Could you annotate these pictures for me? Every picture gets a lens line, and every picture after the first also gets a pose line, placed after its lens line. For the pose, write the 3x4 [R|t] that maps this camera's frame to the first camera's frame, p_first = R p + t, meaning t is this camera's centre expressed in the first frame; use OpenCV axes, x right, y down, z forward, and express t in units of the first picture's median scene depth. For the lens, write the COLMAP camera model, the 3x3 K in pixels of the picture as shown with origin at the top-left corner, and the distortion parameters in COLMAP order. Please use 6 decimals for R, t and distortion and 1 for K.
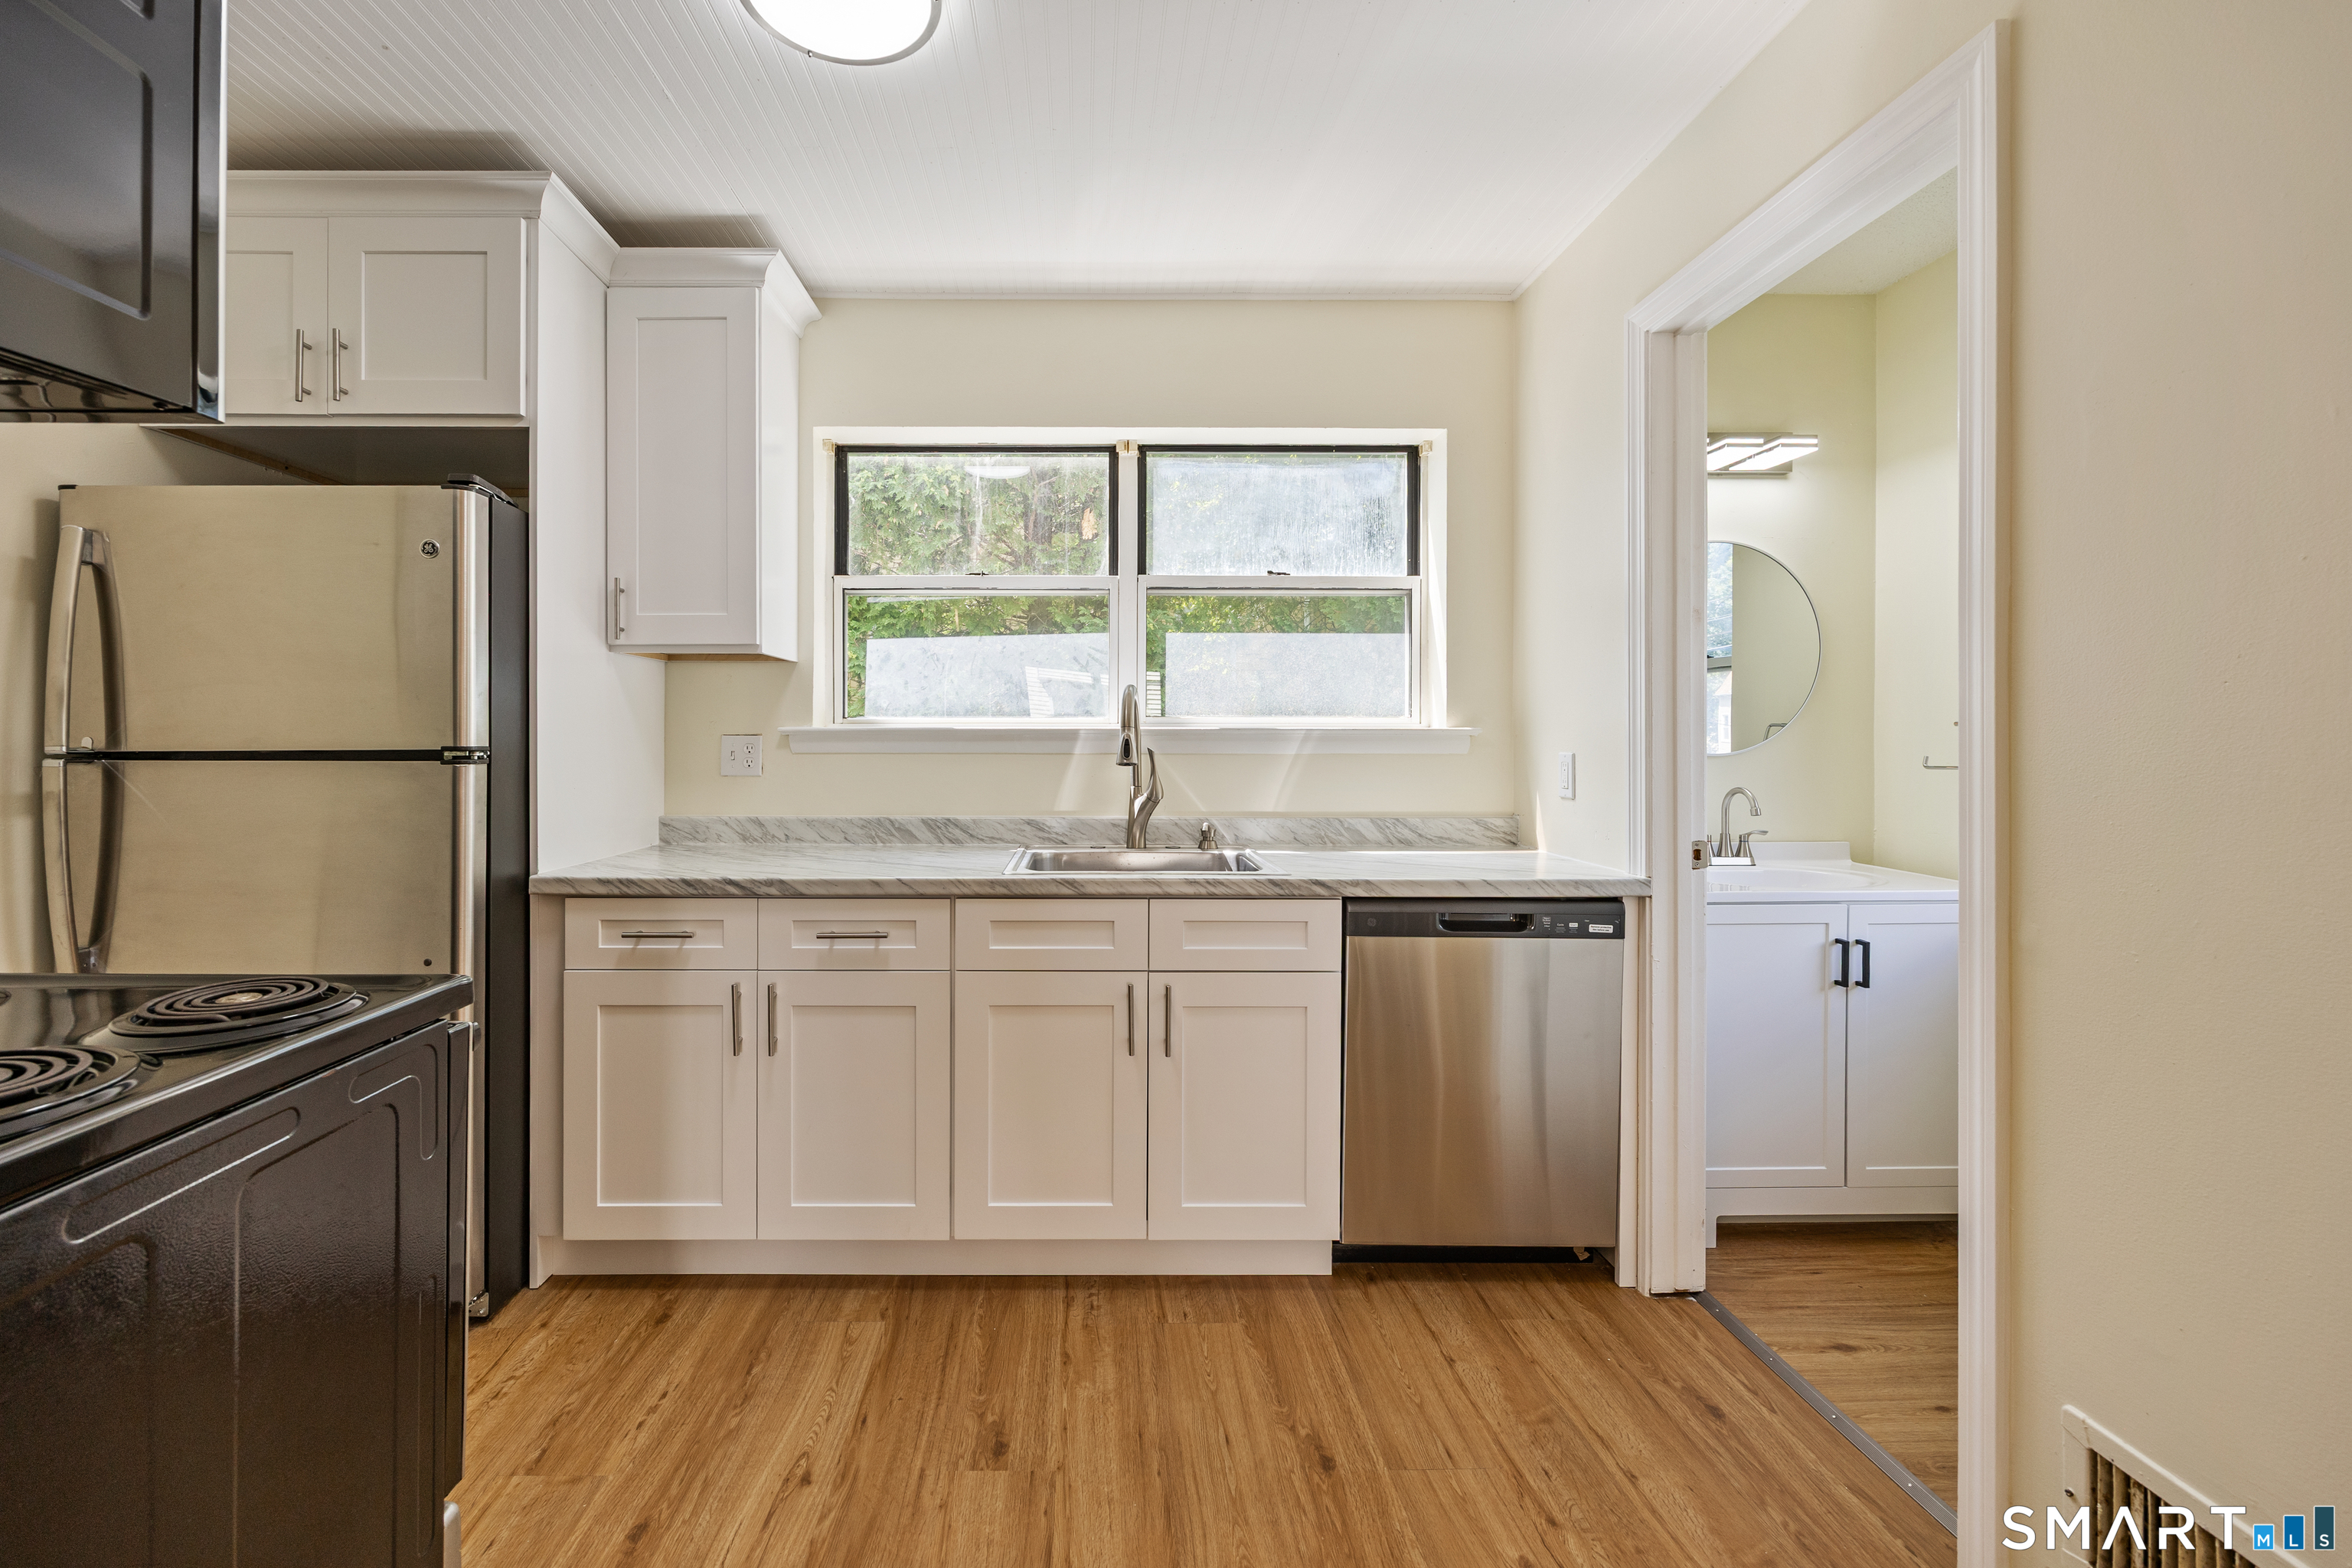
lens RADIAL K [[914.0, 0, 1098.9], [0, 914.0, 760.7], [0, 0, 1]] dist [-0.002927, -0.000115]
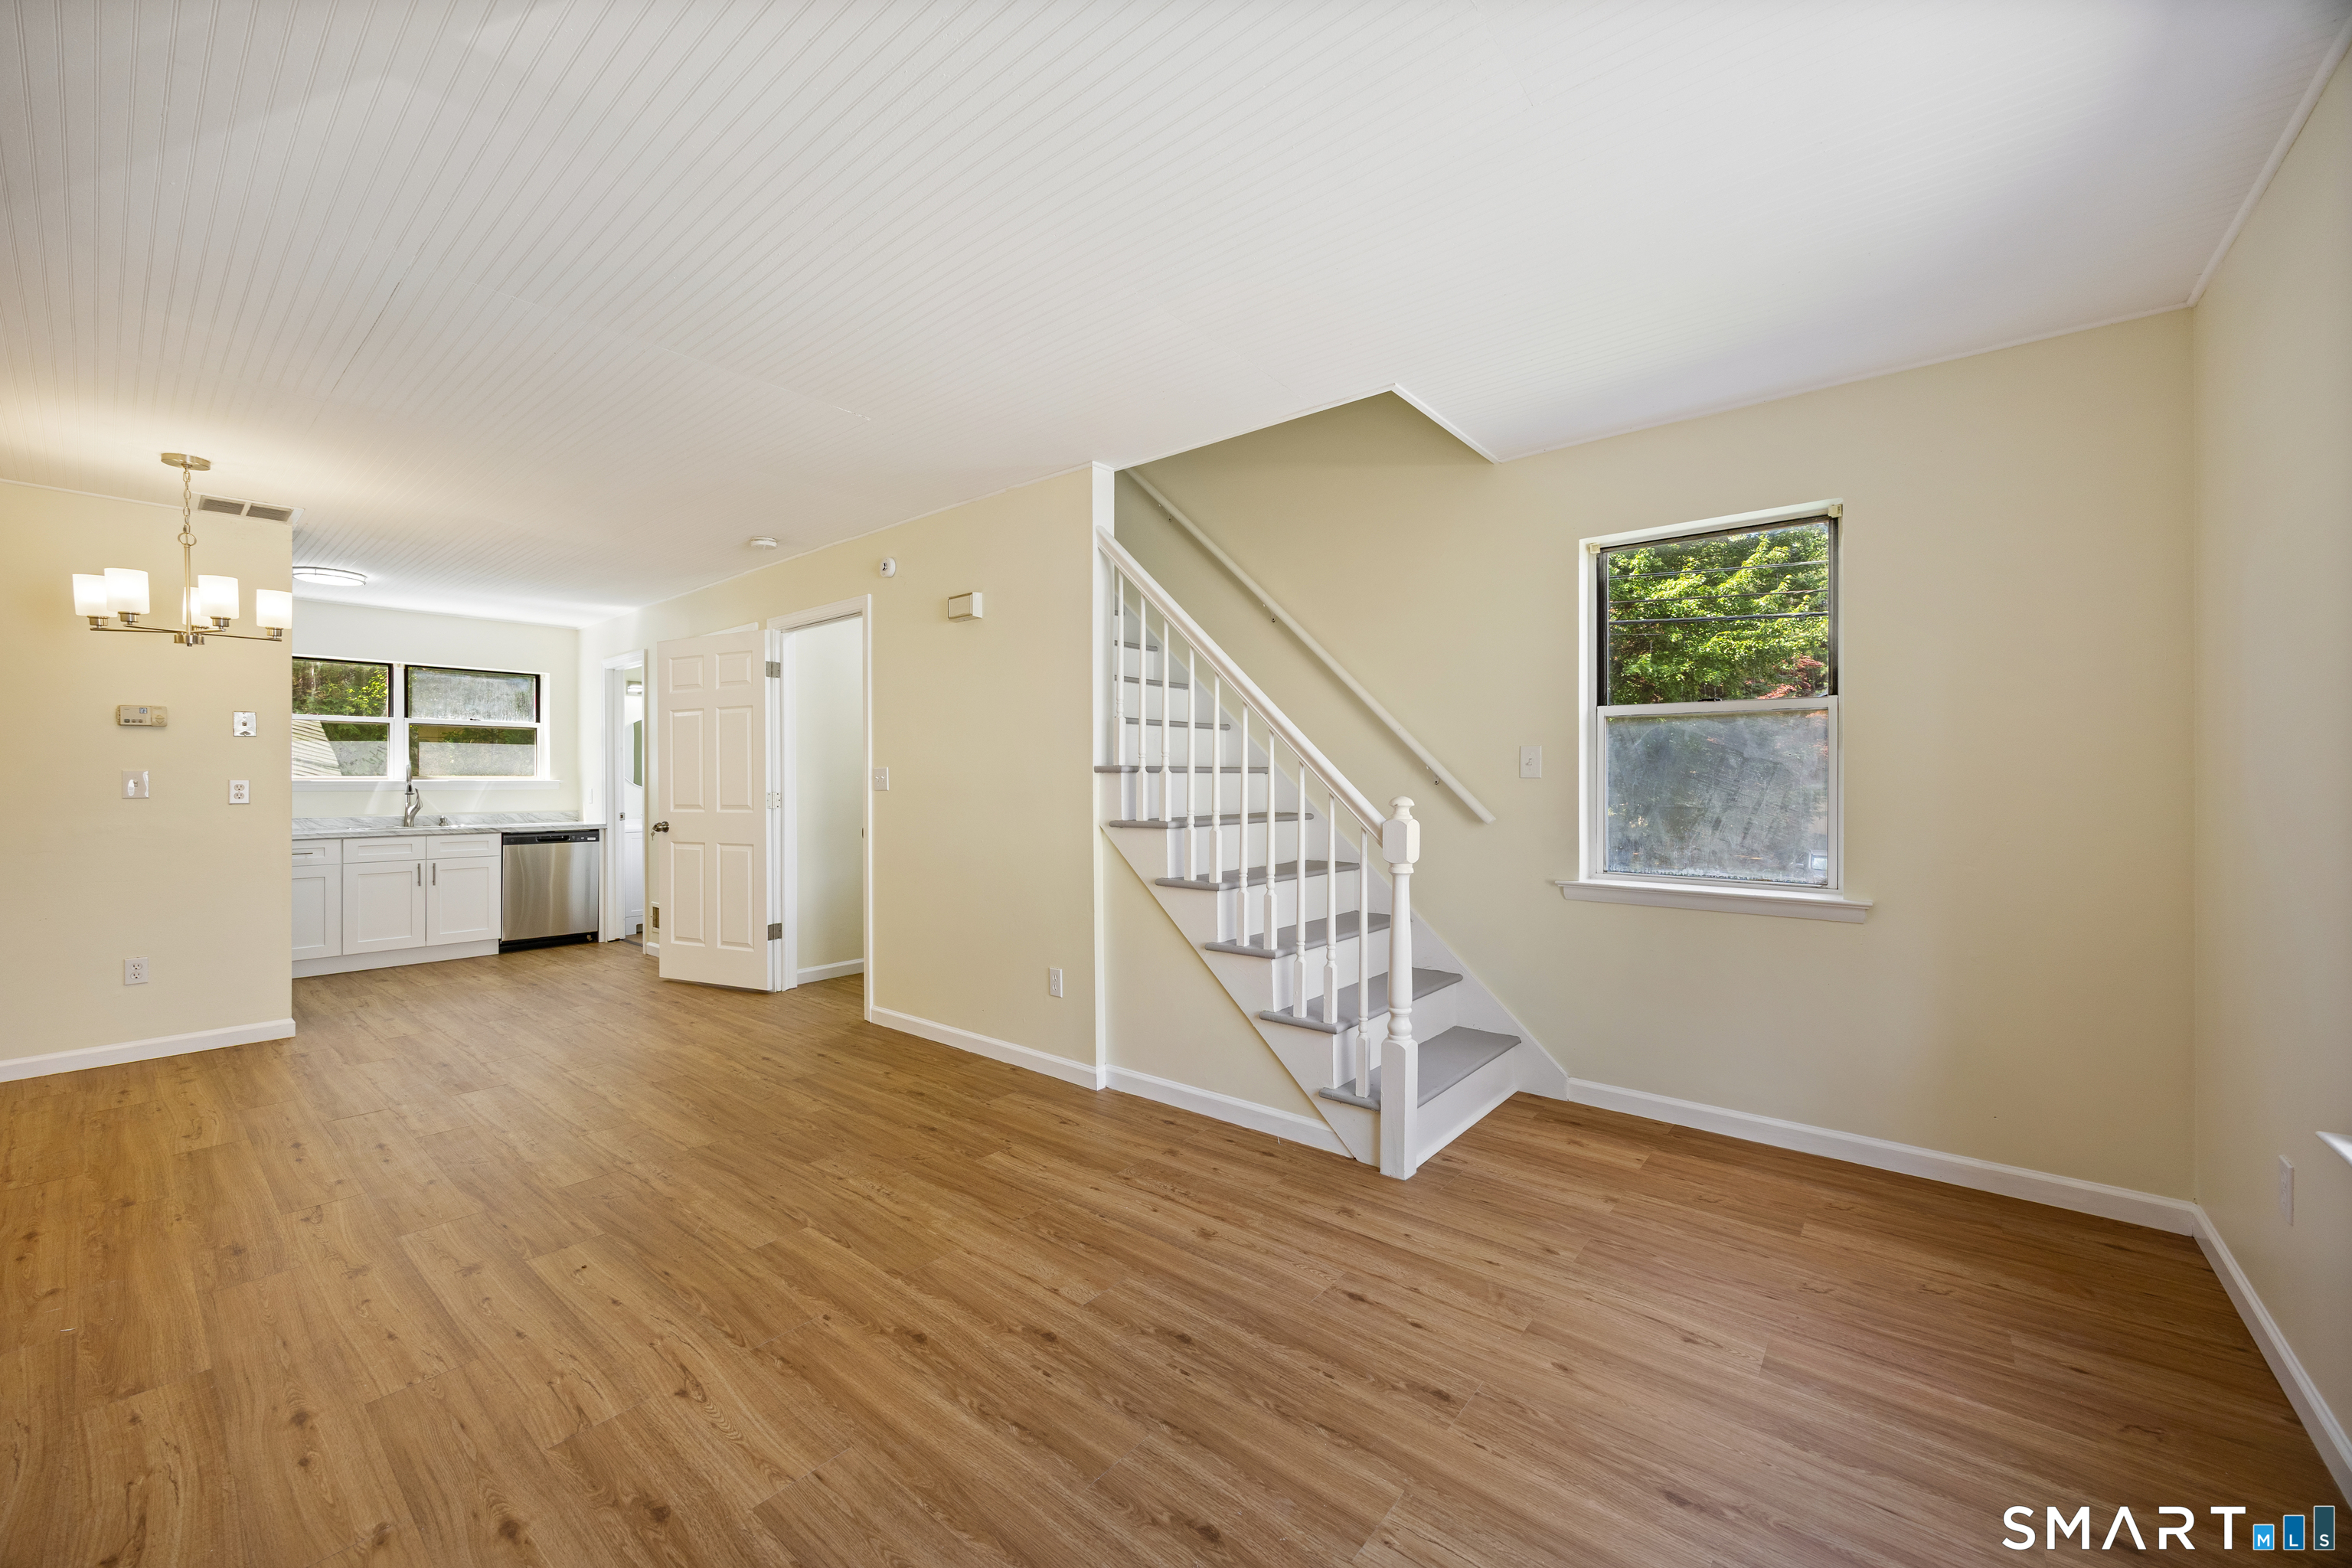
lens RADIAL K [[907.4, 0, 1173.4], [0, 907.4, 774.2], [0, 0, 1]] dist [-0.006099, 0.000084]
pose [[0.652827, 0.000922, 0.757506, -0.528472], [0.023379, 0.999498, -0.021365, 0.055797], [-0.757146, 0.031658, 0.652478, -2.529120]]
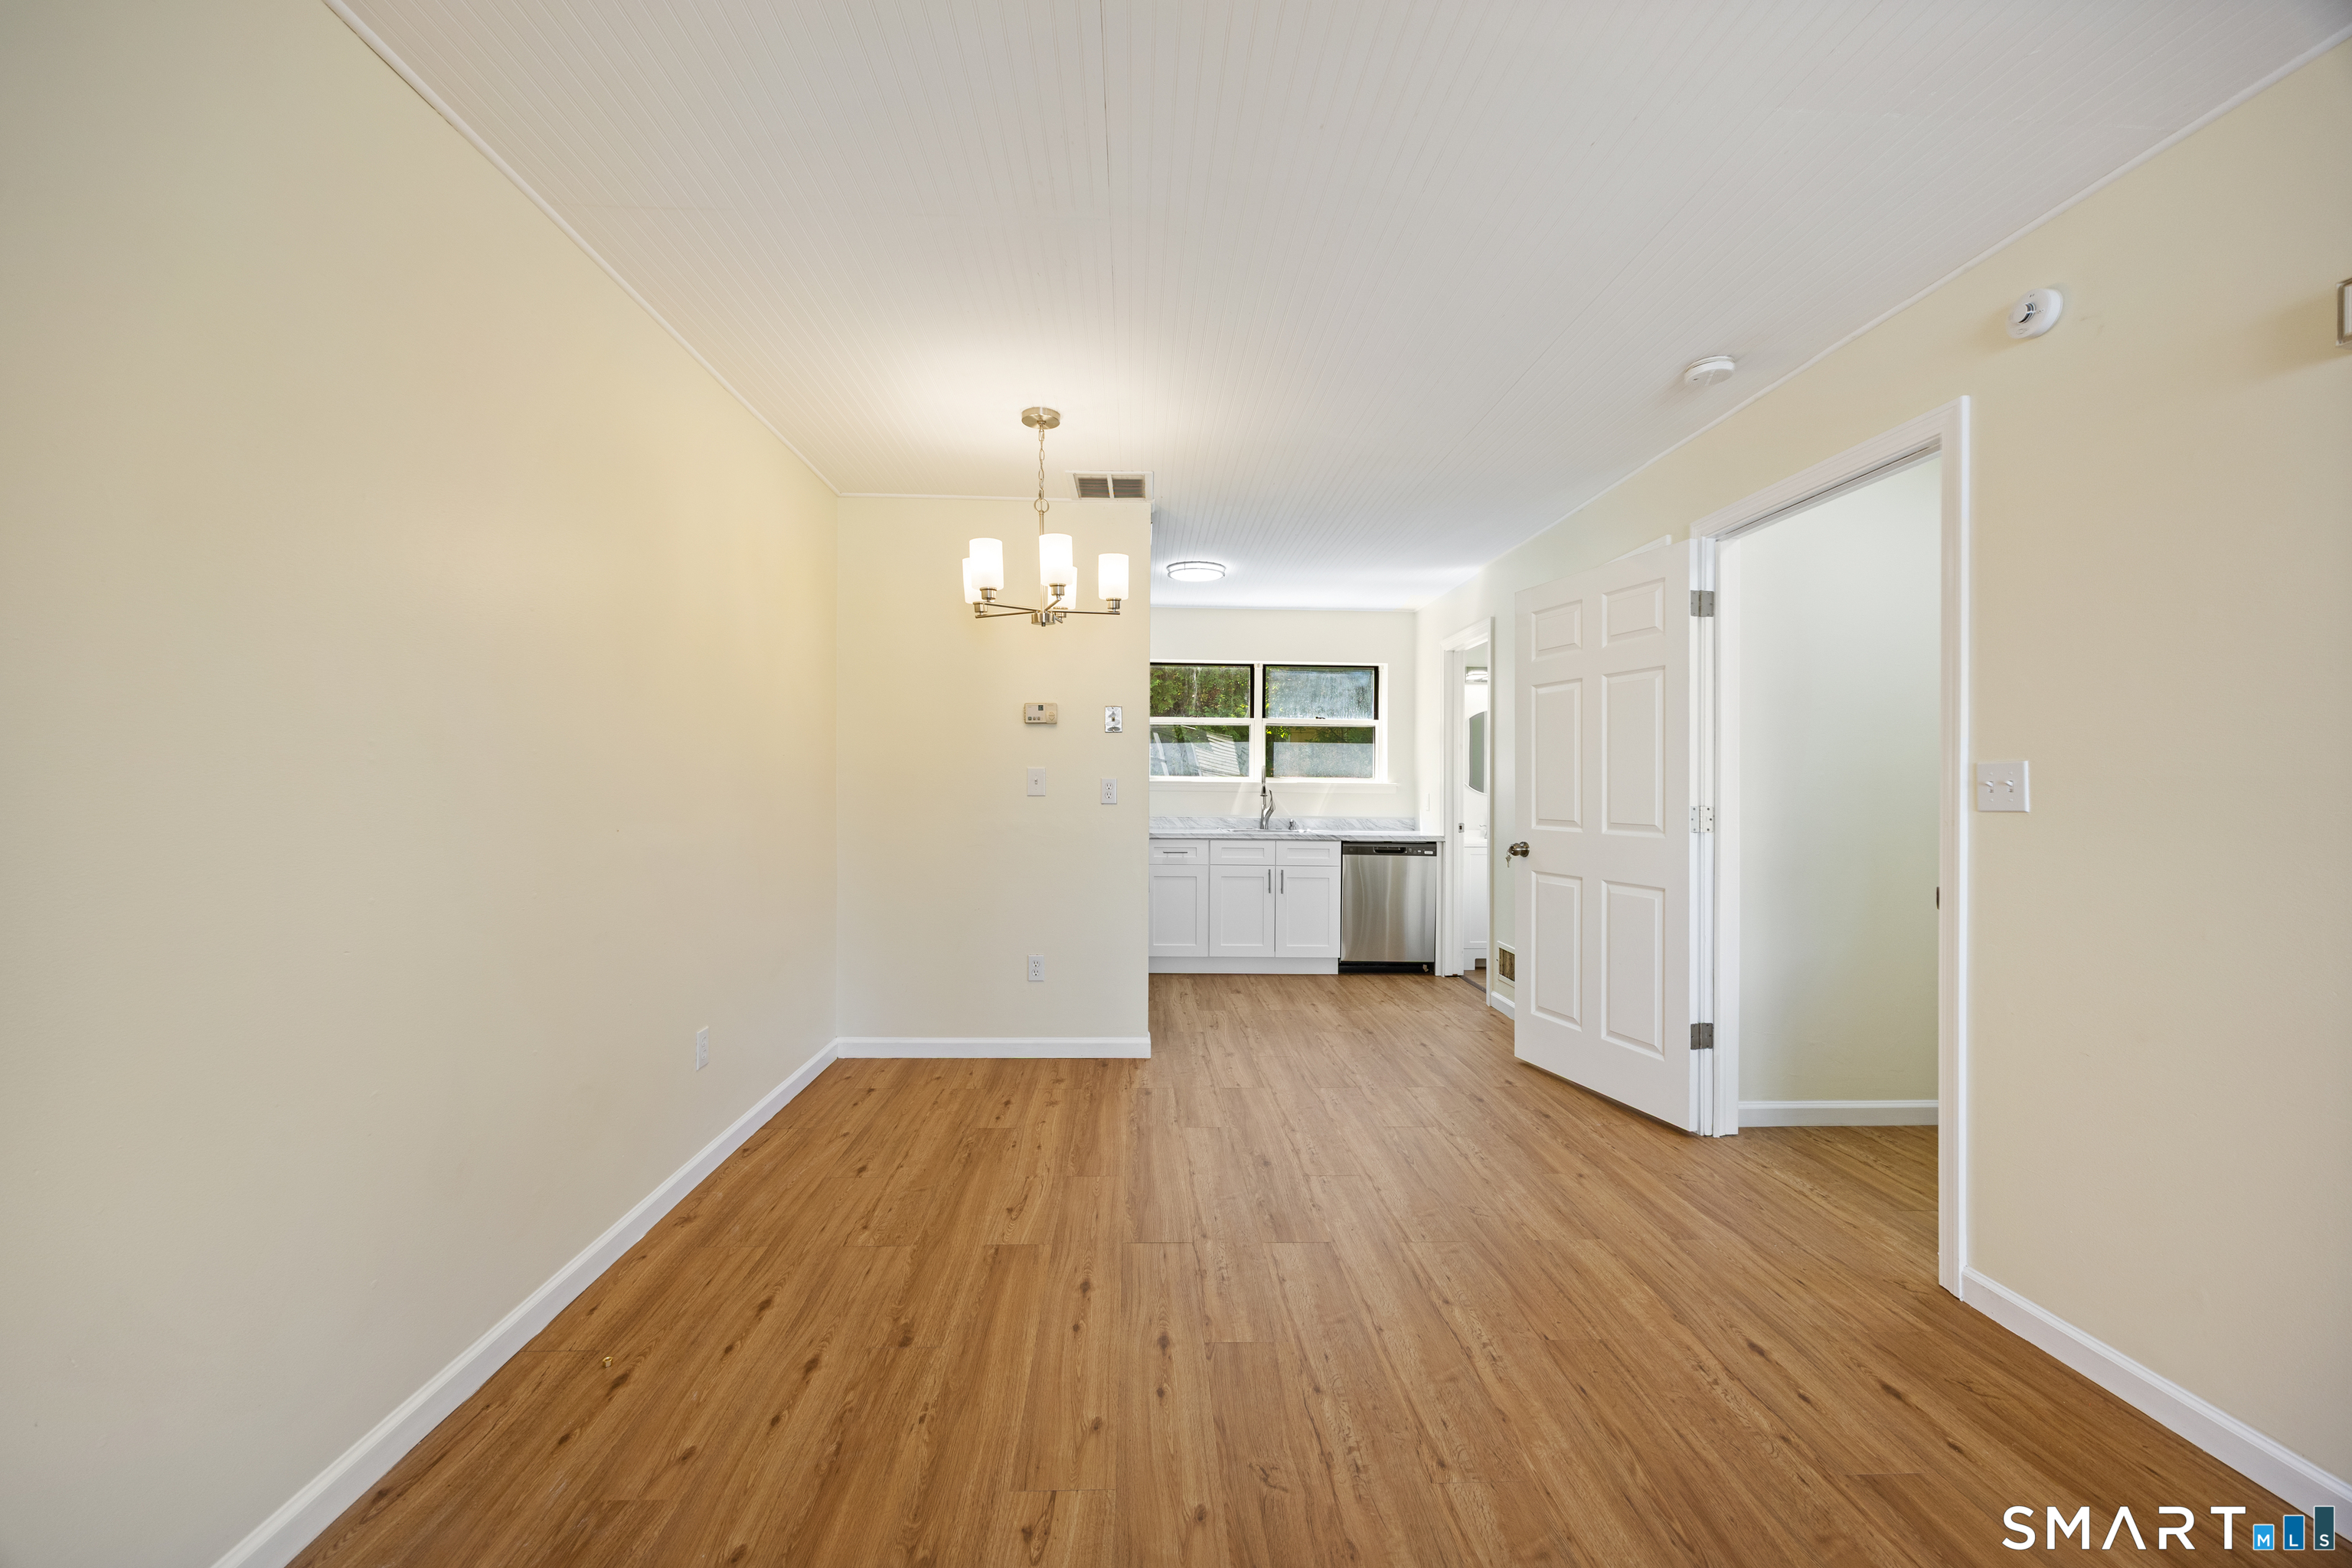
lens RADIAL K [[907.4, 0, 1173.4], [0, 907.4, 774.2], [0, 0, 1]] dist [-0.006099, 0.000084]
pose [[0.999615, 0.009001, 0.026252, -0.303560], [-0.008081, 0.999357, -0.034932, 0.035221], [-0.026550, 0.034706, 0.999045, -1.650157]]
